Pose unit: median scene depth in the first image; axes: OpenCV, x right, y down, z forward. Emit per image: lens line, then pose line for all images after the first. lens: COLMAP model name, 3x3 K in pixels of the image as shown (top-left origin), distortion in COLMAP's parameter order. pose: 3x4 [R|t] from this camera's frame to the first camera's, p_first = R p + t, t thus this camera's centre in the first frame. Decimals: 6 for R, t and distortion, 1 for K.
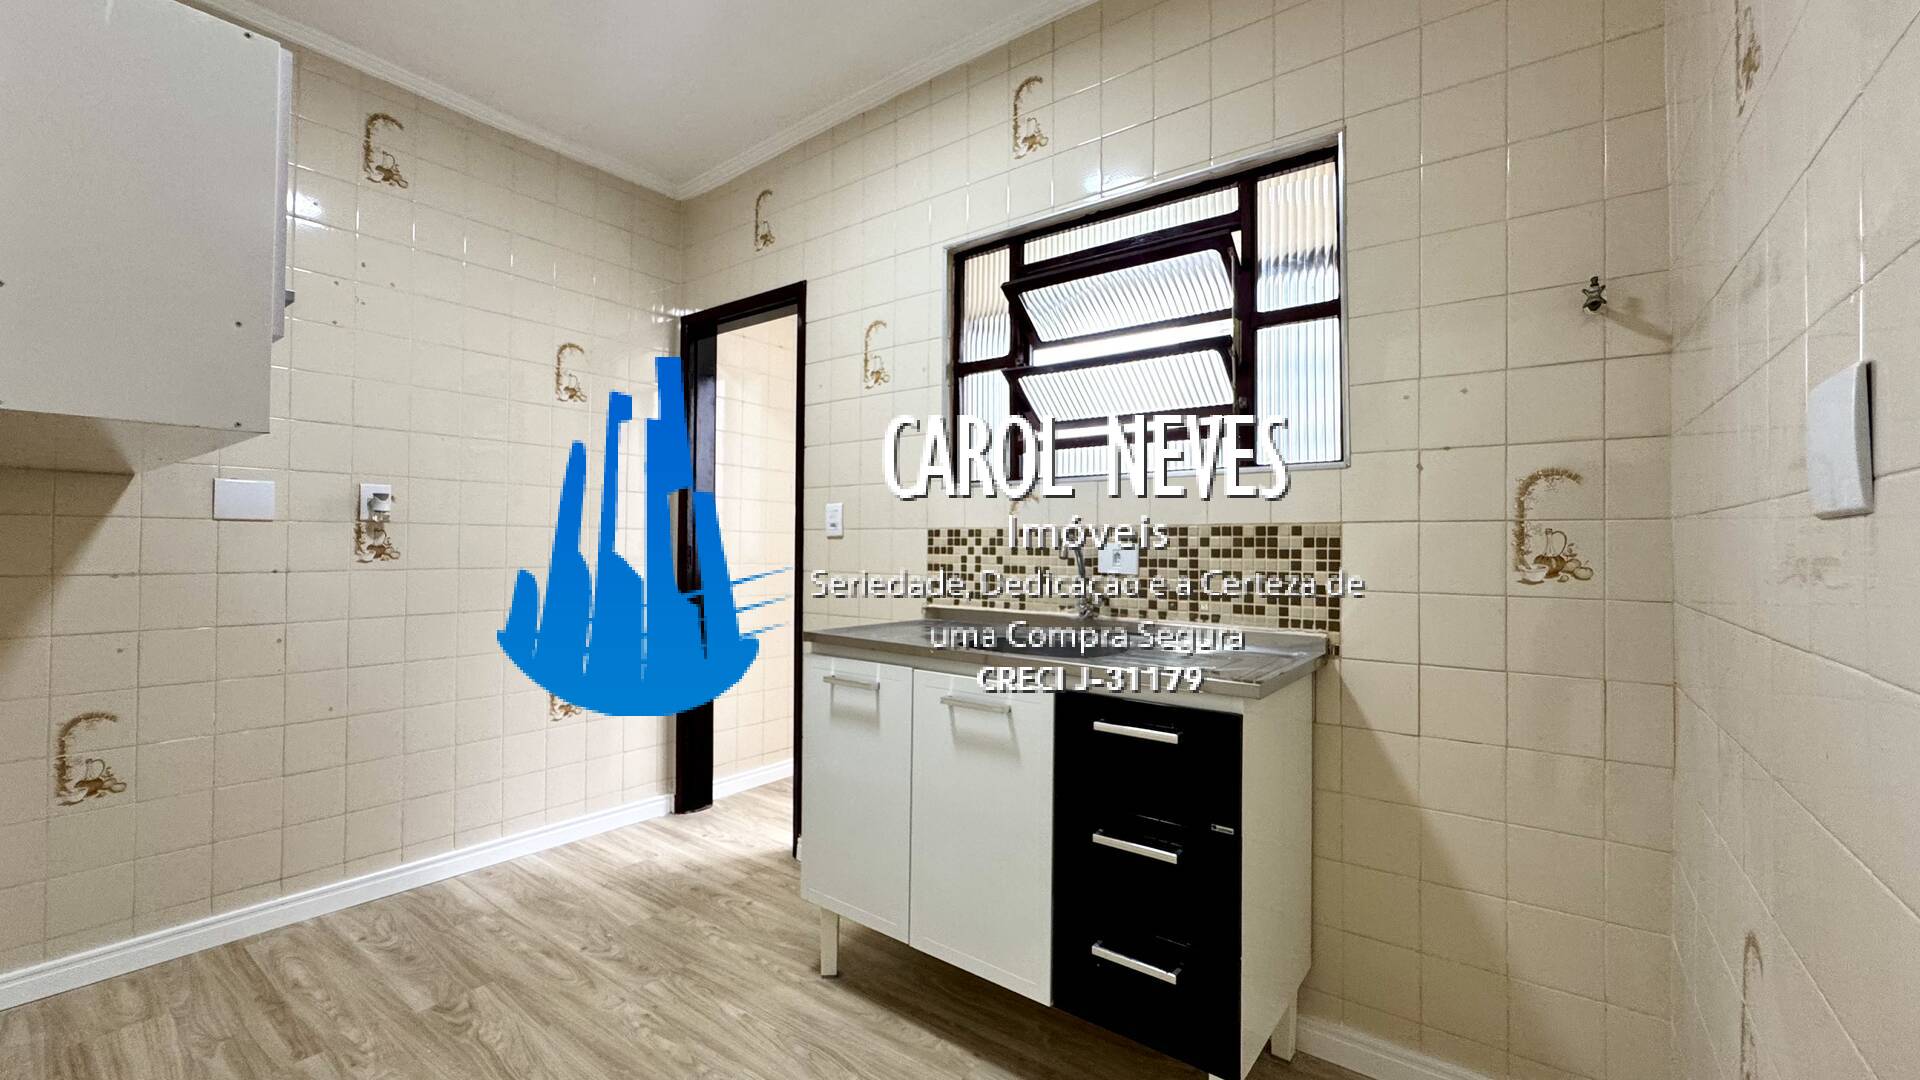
lens RADIAL K [[774.5, 0, 962.8], [0, 774.5, 535.6], [0, 0, 1]] dist [-0.001602, 0.000148]
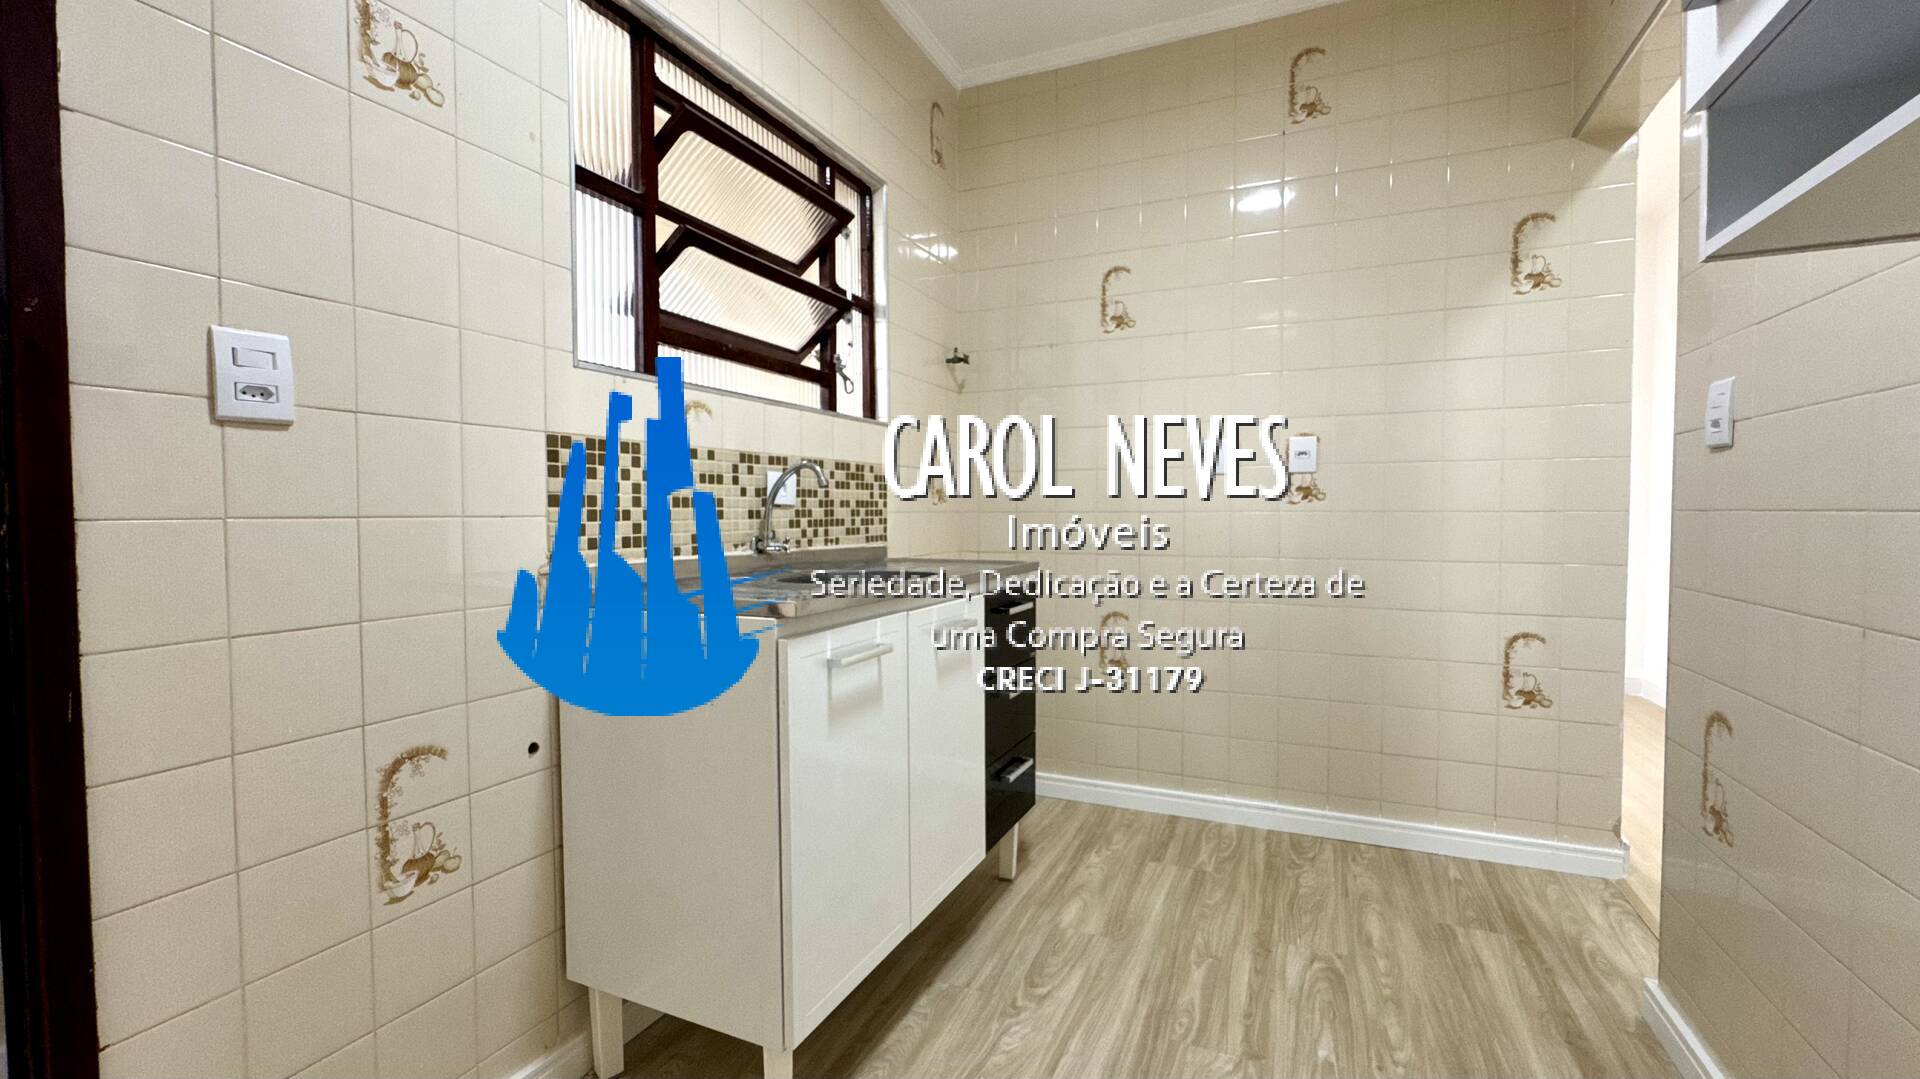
lens RADIAL K [[774.5, 0, 962.8], [0, 774.5, 535.1], [0, 0, 1]] dist [-0.001602, 0.000148]
pose [[-0.215641, -0.038362, 0.975719, -0.849586], [-0.013258, 0.999251, 0.036357, 0.053118], [-0.976383, -0.005096, -0.215988, 1.063071]]
